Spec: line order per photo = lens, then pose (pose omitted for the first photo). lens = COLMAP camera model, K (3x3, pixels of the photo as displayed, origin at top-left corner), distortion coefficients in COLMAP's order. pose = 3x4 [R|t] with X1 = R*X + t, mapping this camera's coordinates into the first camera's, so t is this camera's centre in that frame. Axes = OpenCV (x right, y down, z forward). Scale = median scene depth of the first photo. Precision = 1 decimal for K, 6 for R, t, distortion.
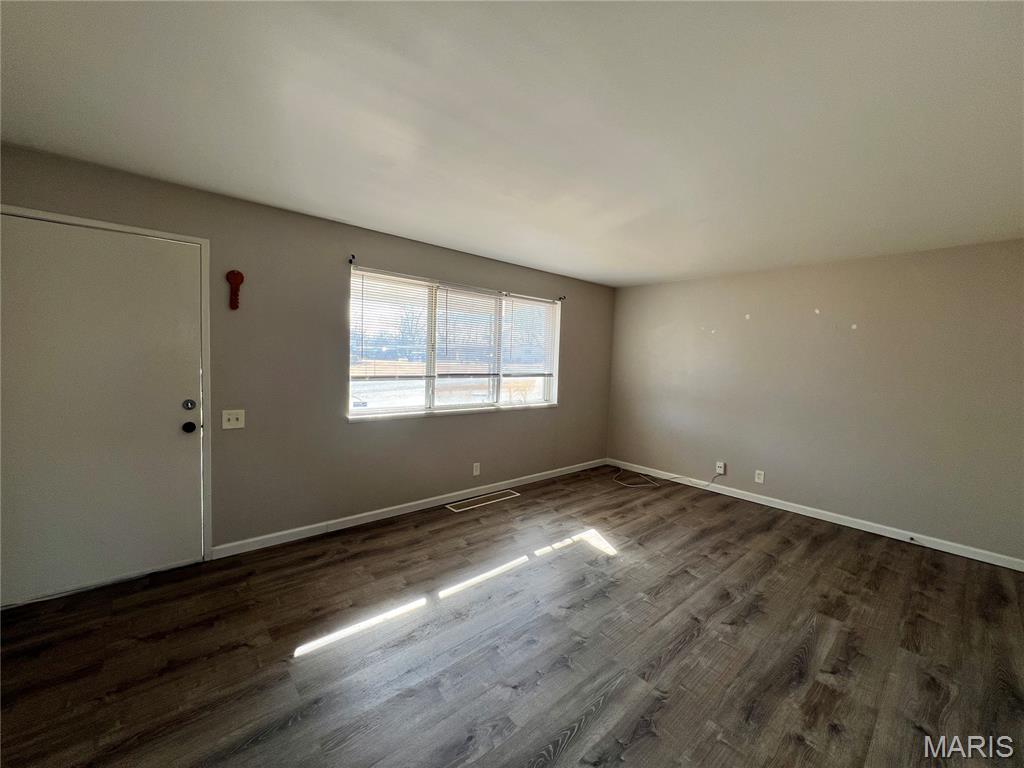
lens RADIAL K [[412.6, 0, 512.1], [0, 412.6, 382.8], [0, 0, 1]] dist [0.002017, 0.000221]
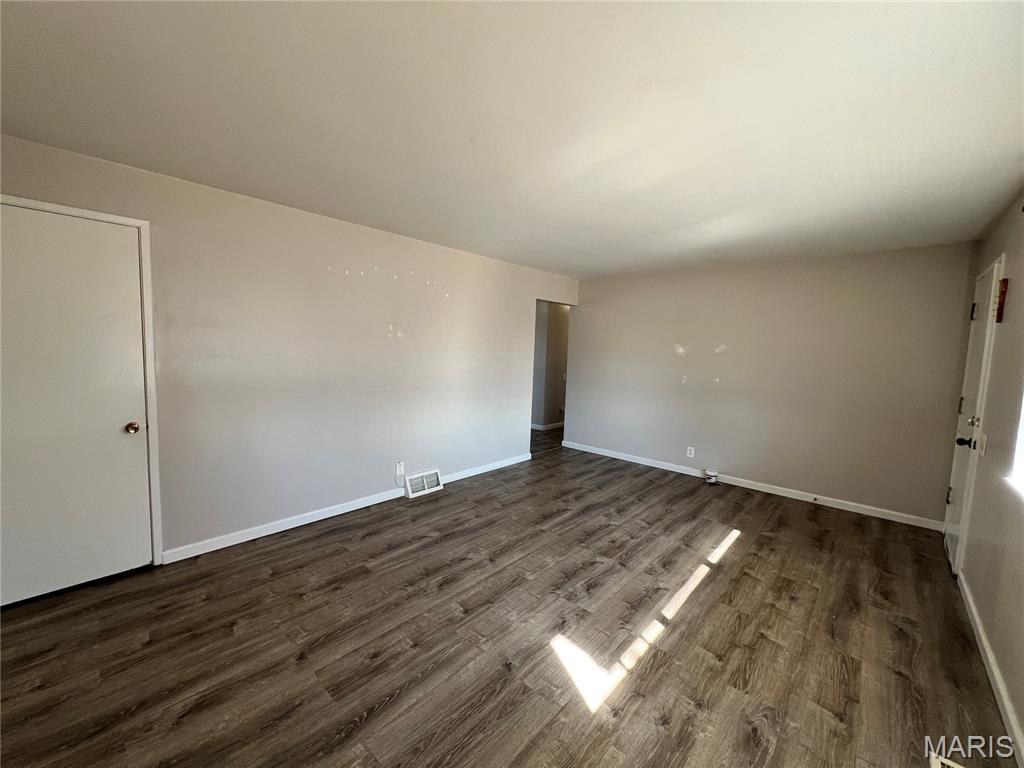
lens RADIAL K [[411.8, 0, 515.6], [0, 411.8, 381.7], [0, 0, 1]] dist [0.001163, 0.000438]
pose [[-0.990712, -0.056361, -0.123748, 0.498352], [-0.073743, 0.987300, 0.140712, -0.109194], [0.114246, 0.148531, -0.982286, 1.905652]]
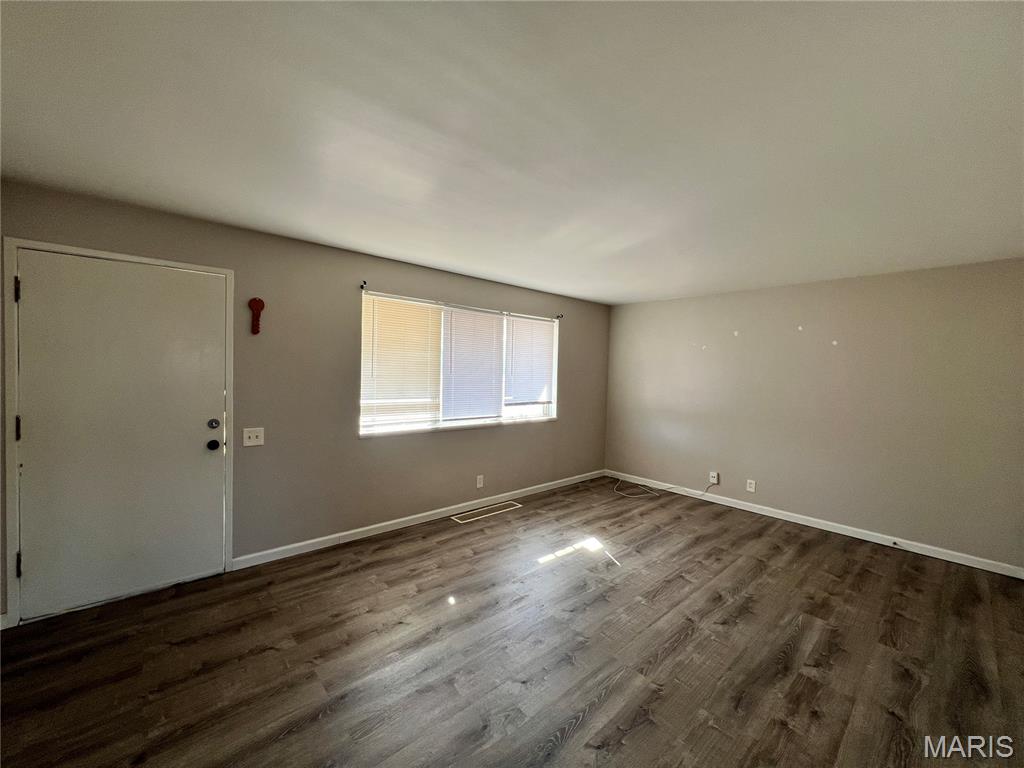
lens RADIAL K [[411.8, 0, 512.0], [0, 411.8, 383.0], [0, 0, 1]] dist [0.001163, 0.000438]
pose [[0.999931, -0.009632, 0.006716, -0.016930], [0.009819, 0.999552, -0.028264, -0.015184], [-0.006441, 0.028328, 0.999578, -0.075485]]
